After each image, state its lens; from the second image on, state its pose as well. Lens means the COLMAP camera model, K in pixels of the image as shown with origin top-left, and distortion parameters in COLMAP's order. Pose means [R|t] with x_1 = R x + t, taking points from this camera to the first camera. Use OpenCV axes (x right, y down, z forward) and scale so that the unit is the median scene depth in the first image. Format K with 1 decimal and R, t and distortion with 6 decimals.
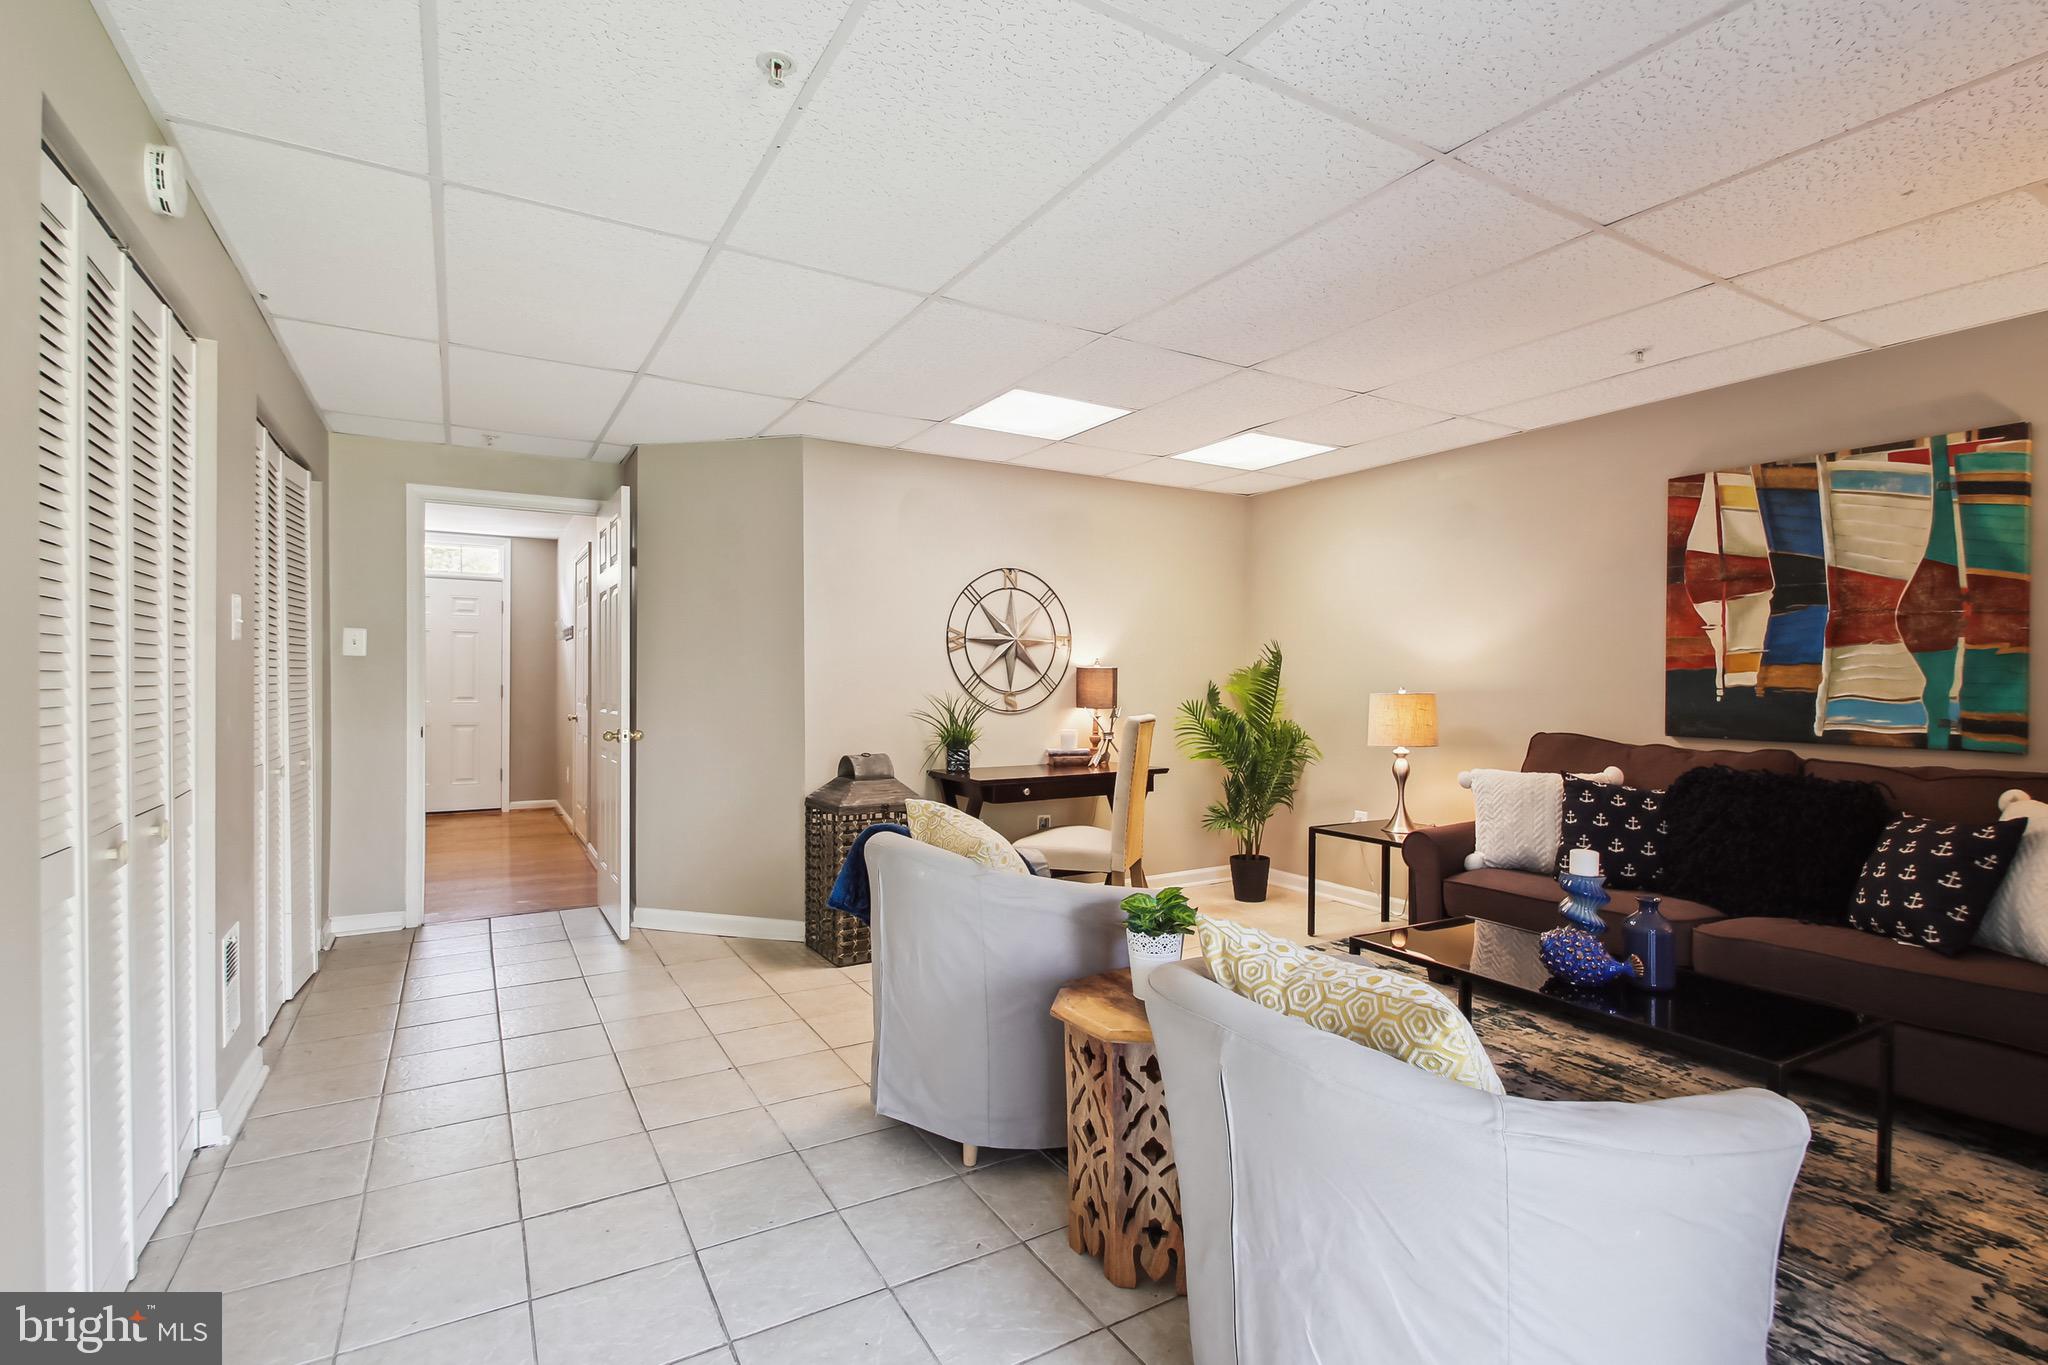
lens RADIAL K [[951.2, 0, 1024.0], [0, 951.2, 682.5], [0, 0, 1]] dist [-0.001665, -0.000312]
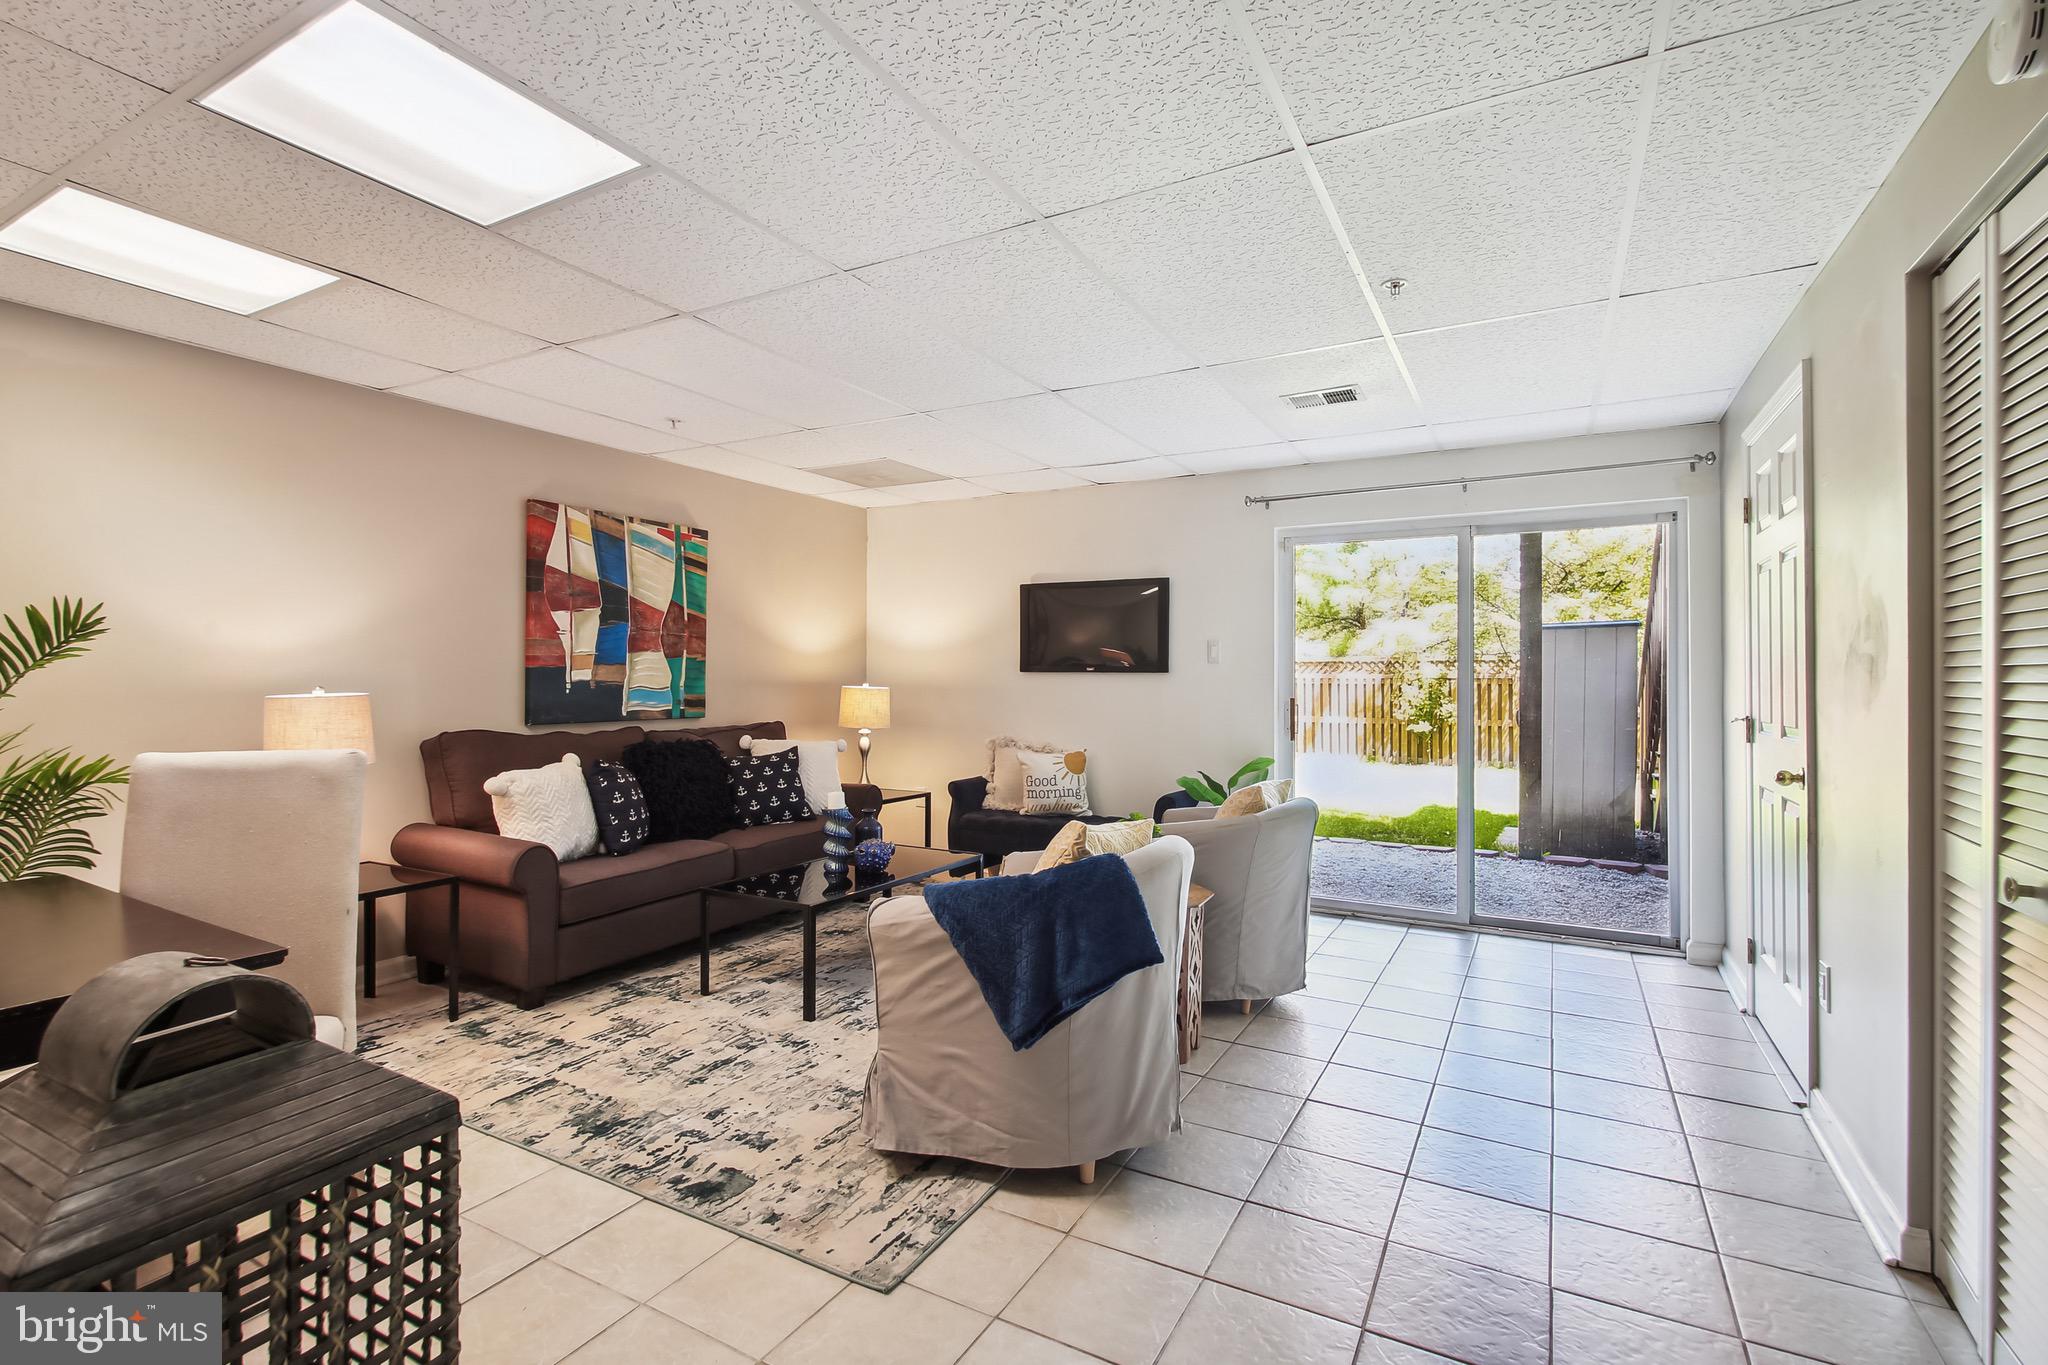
lens RADIAL K [[937.7, 0, 1026.3], [0, 937.7, 660.7], [0, 0, 1]] dist [-0.000897, -0.000134]
pose [[-0.506257, 0.013035, 0.862284, -0.663686], [0.001119, 0.999895, -0.014458, -0.004113], [-0.862382, -0.006354, -0.506218, 1.195224]]
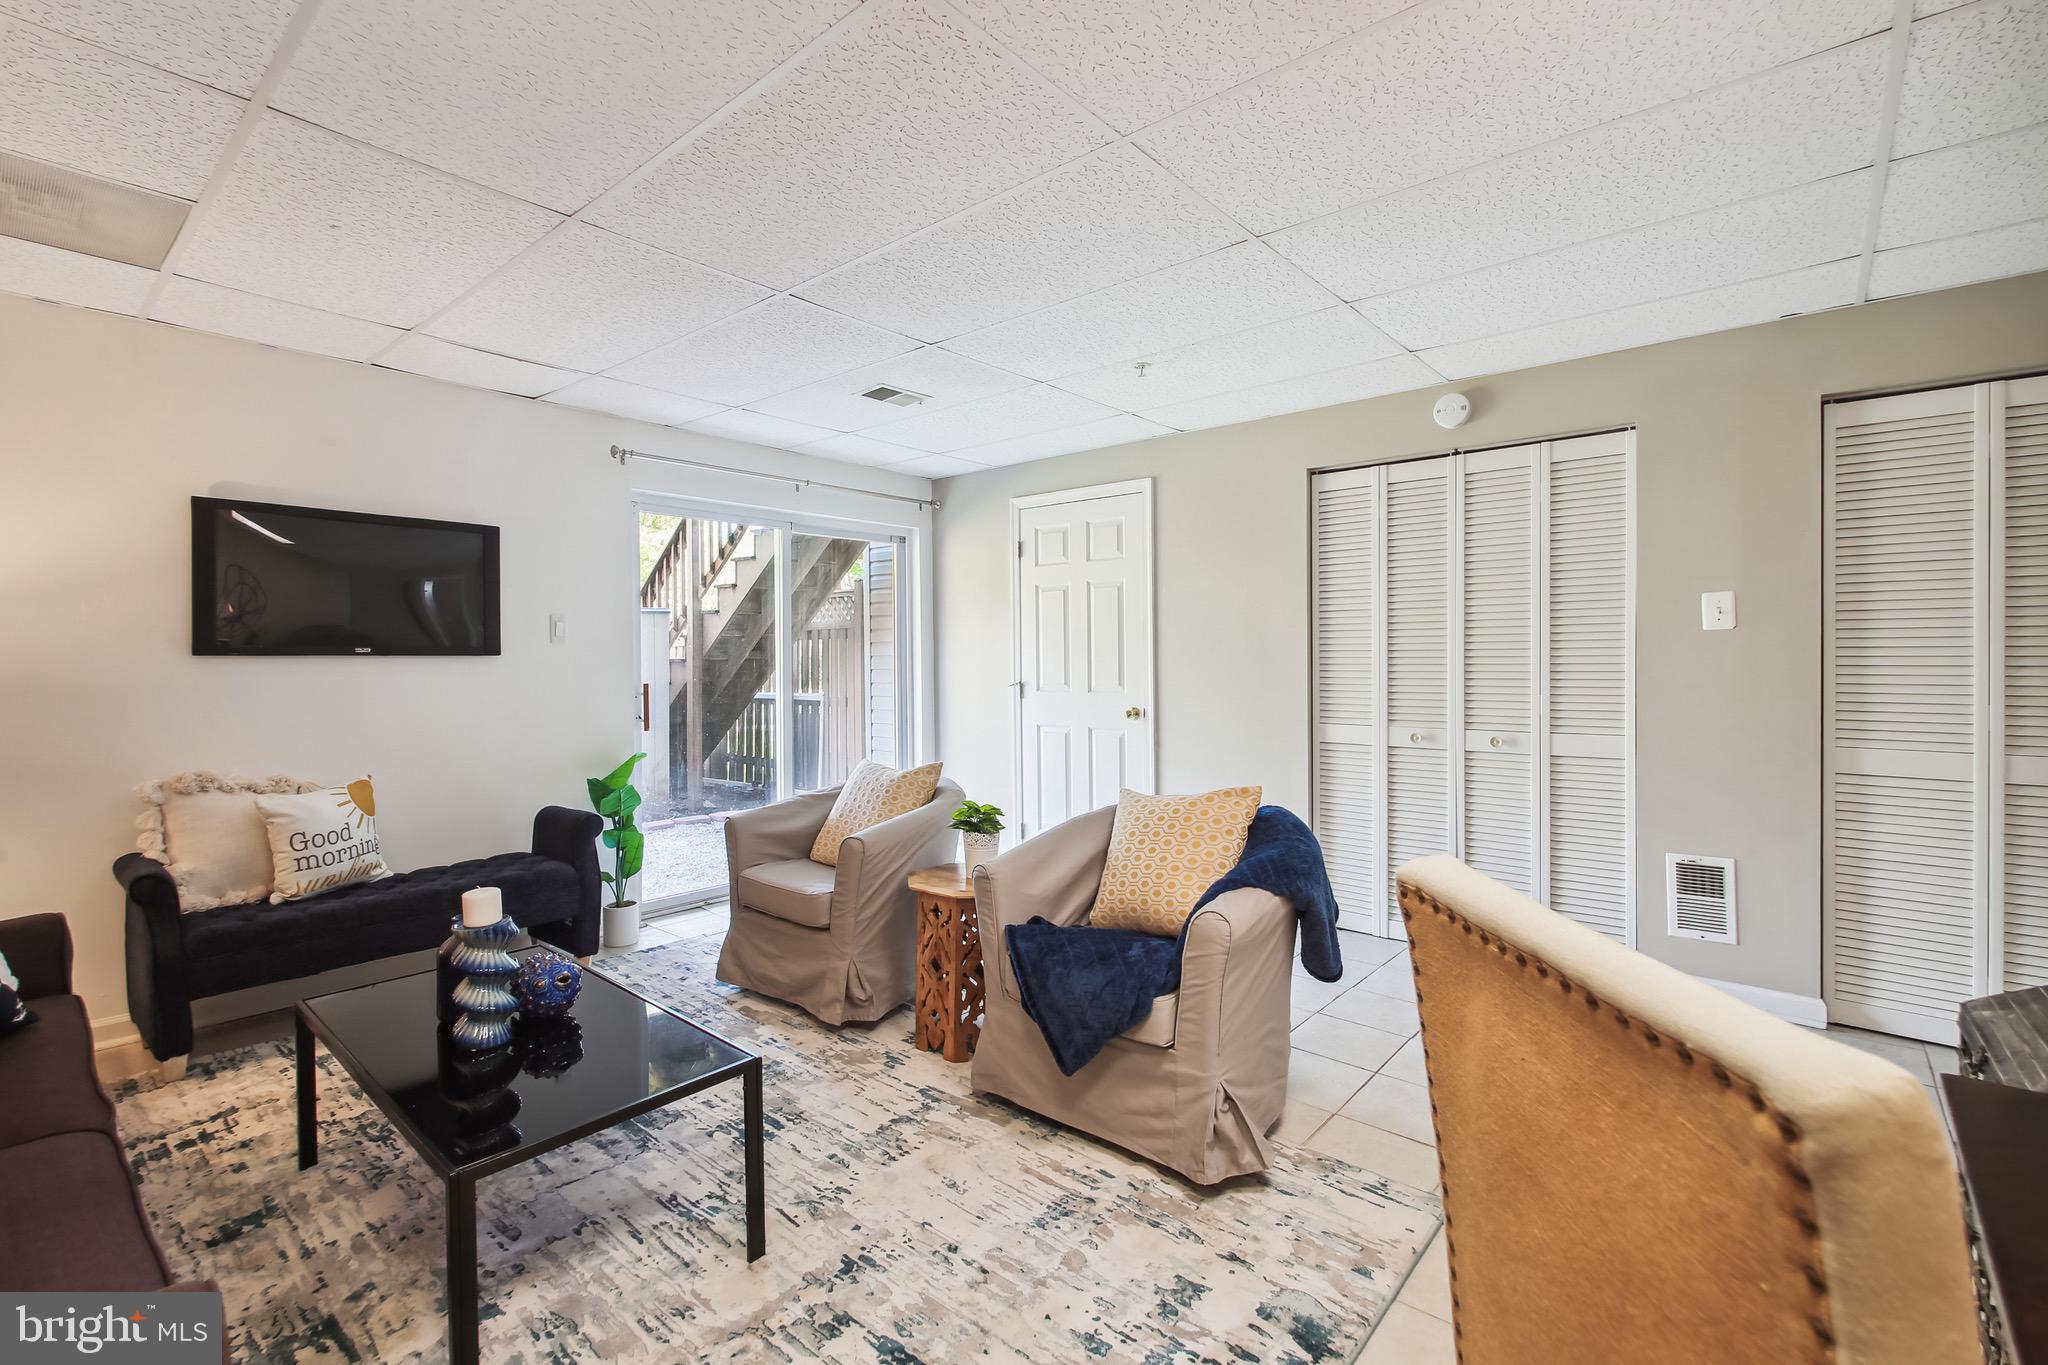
lens RADIAL K [[903.7, 0, 1019.8], [0, 903.7, 659.4], [0, 0, 1]] dist [-0.001396, -0.000229]
pose [[-0.947997, 0.006964, -0.318203, 0.331848], [0.004430, 0.999952, 0.008687, -0.008475], [0.318248, 0.006826, -0.947983, 1.463457]]
